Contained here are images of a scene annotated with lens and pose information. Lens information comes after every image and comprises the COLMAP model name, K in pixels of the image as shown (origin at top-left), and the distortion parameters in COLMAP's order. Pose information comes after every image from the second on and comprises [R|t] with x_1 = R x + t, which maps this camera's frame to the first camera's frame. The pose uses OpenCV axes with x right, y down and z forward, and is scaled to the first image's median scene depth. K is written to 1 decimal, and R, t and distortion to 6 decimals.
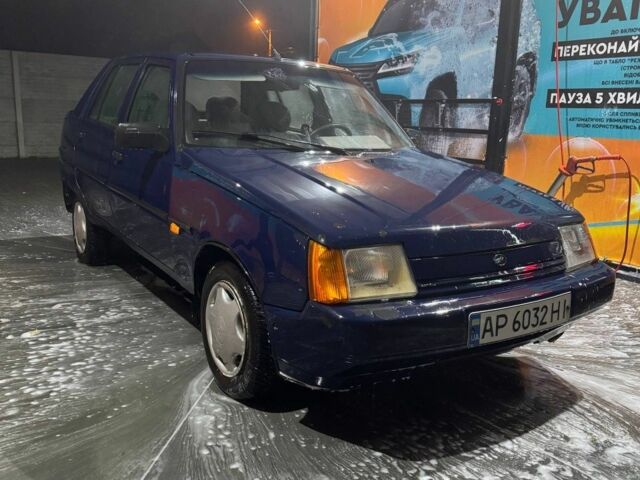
lens RADIAL K [[608.1, 0, 320.0], [0, 608.1, 240.0], [0, 0, 1]] dist [-0.015143, -0.021514]
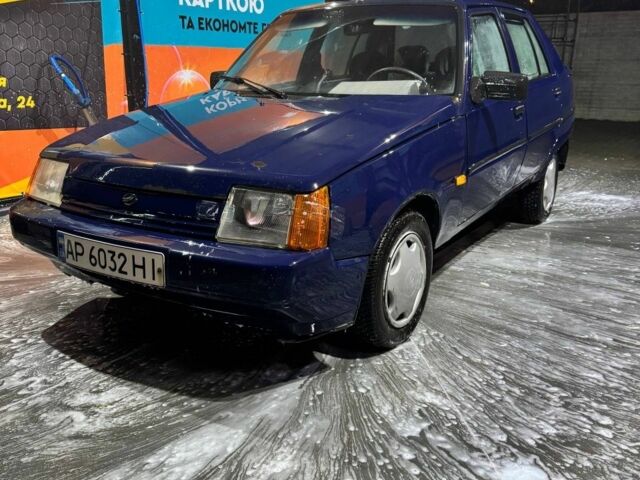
lens RADIAL K [[597.4, 0, 320.0], [0, 597.4, 254.7], [0, 0, 1]] dist [0.180999, -0.486030]
pose [[0.400951, 0.234317, -0.885626, 1.362622], [-0.167911, 0.969156, 0.180398, -0.112511], [0.900580, 0.076375, 0.427928, 0.906275]]
